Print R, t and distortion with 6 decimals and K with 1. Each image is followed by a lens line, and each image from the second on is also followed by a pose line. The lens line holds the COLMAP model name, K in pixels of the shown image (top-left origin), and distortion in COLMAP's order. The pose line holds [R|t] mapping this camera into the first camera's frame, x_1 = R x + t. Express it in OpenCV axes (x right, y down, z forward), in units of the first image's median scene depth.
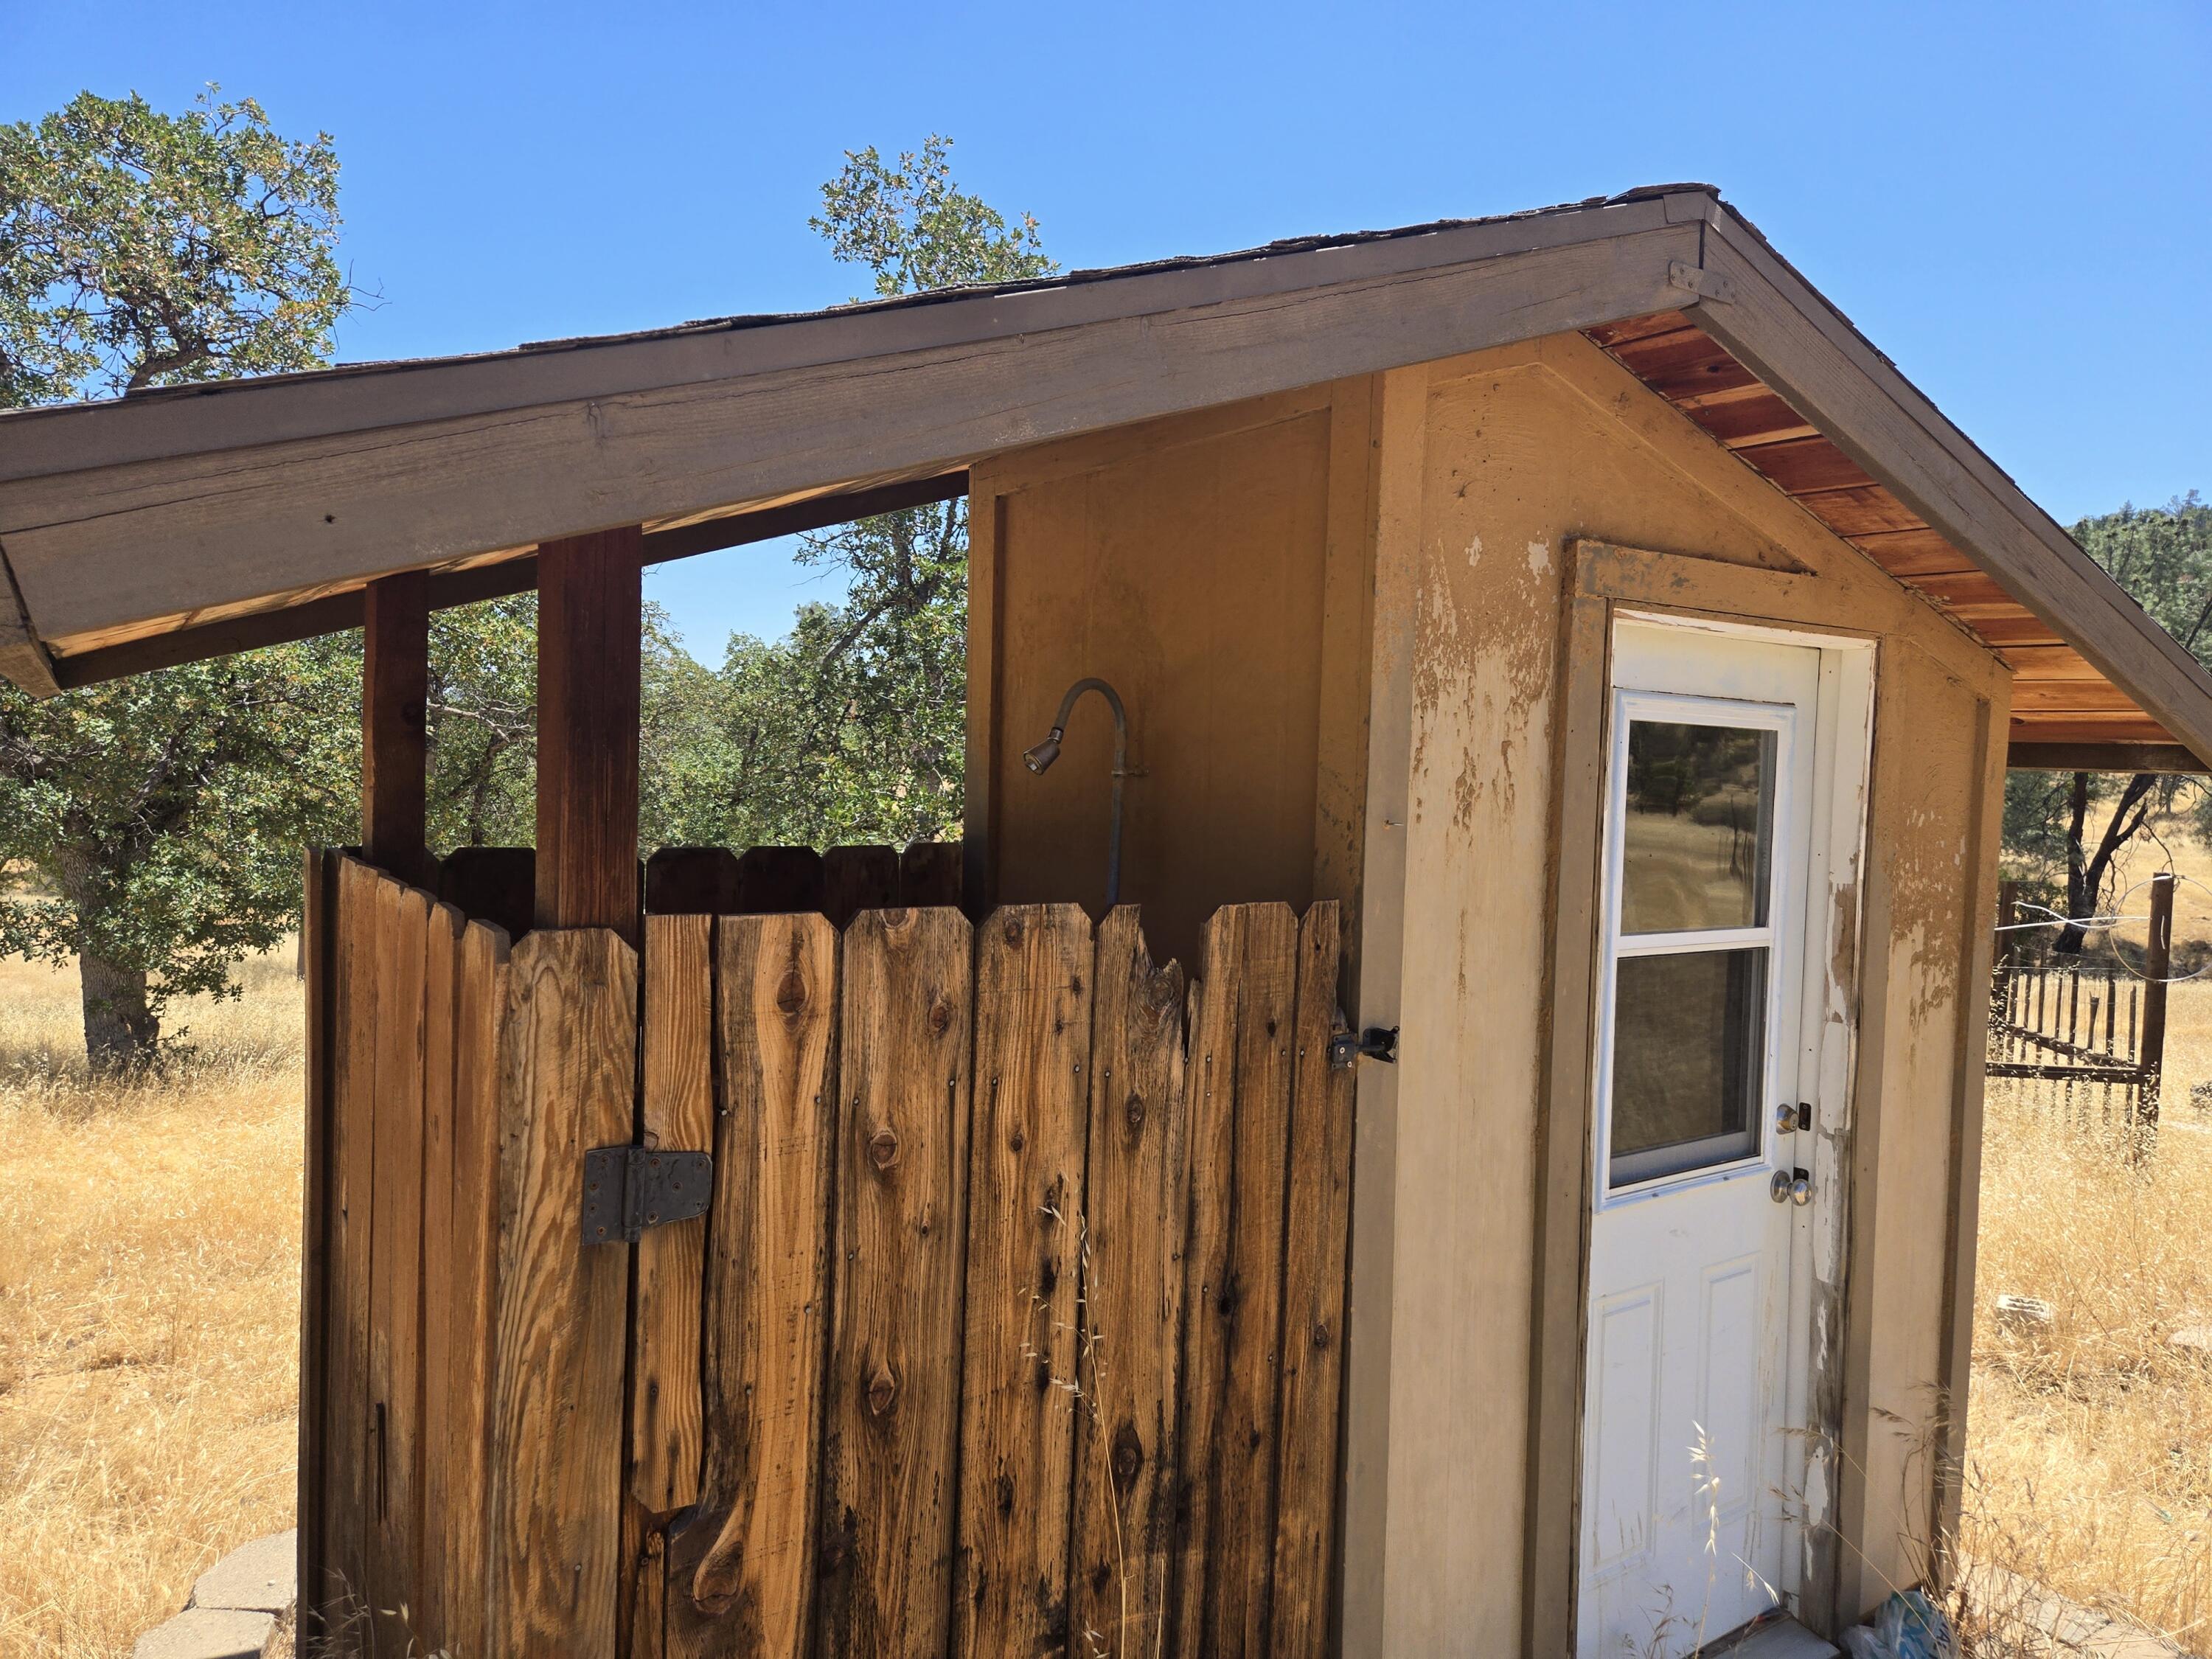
lens RADIAL K [[1471.7, 0, 1092.1], [0, 1471.7, 853.6], [0, 0, 1]] dist [0.084564, -0.072404]
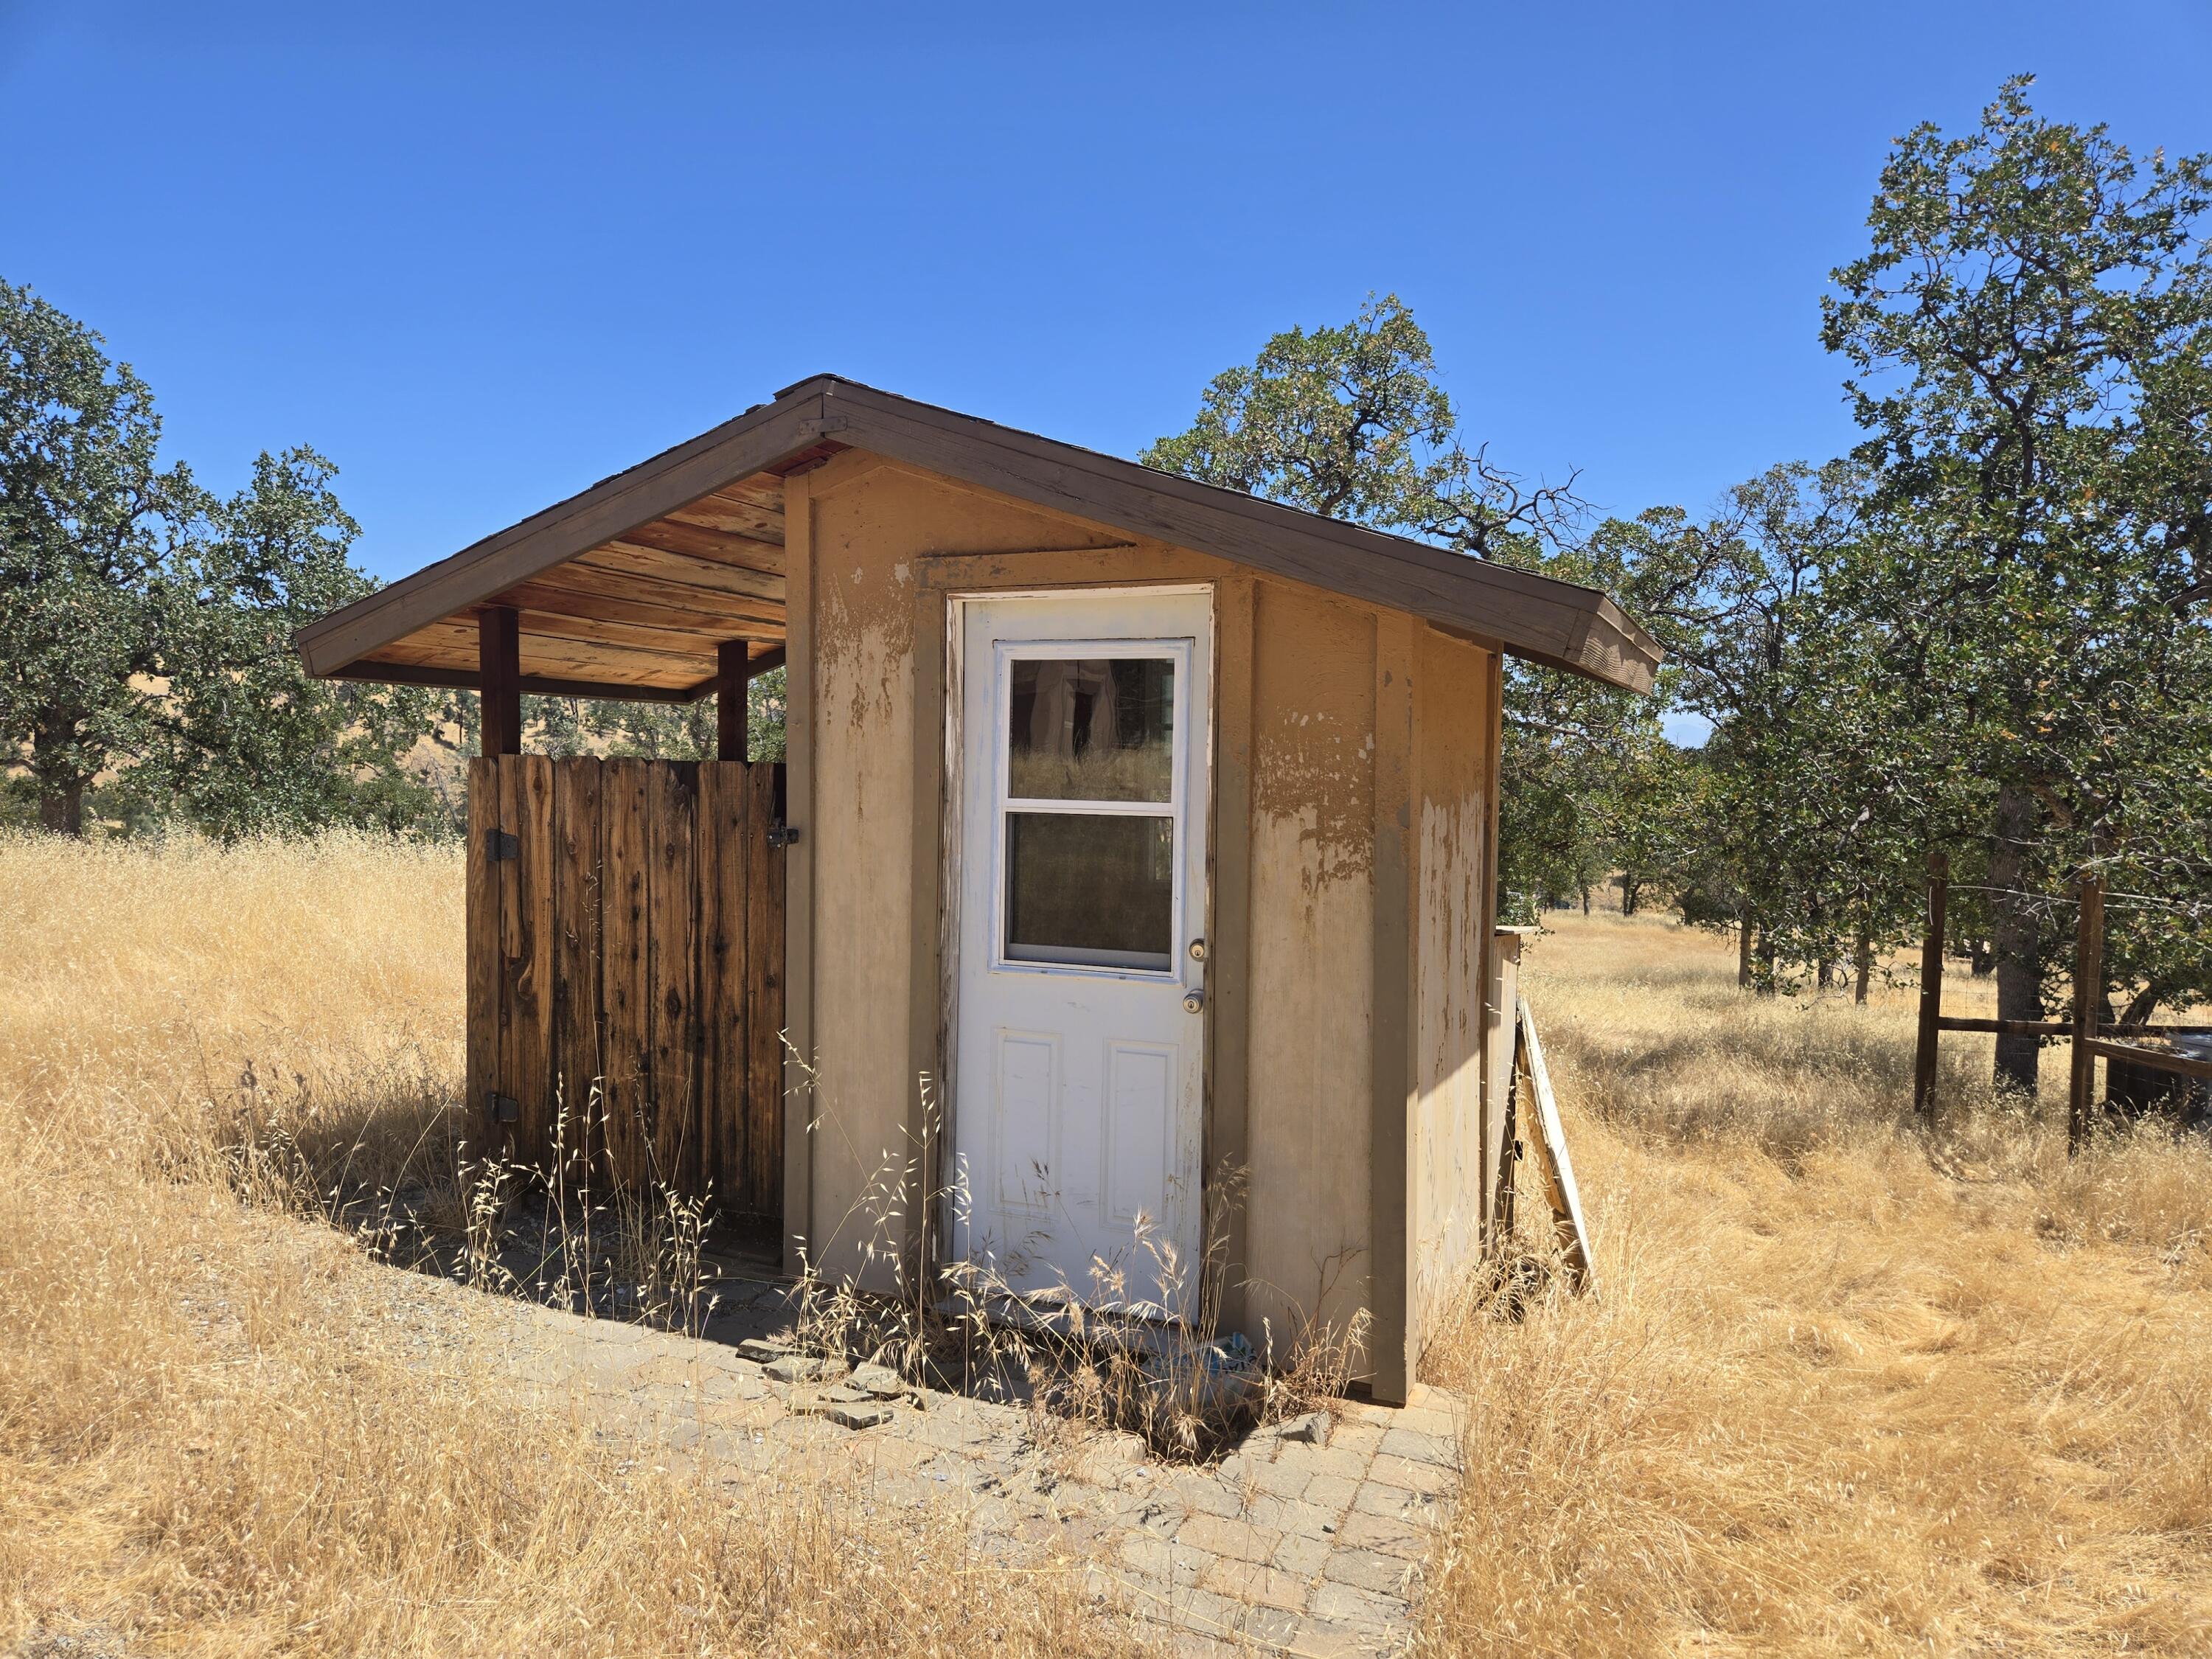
lens RADIAL K [[1471.7, 0, 1092.1], [0, 1471.7, 853.6], [0, 0, 1]] dist [0.084564, -0.072404]
pose [[0.524431, 0.028225, -0.850985, 2.224286], [-0.047183, 0.998878, 0.004054, 0.133527], [0.850145, 0.038026, 0.525174, 0.335534]]
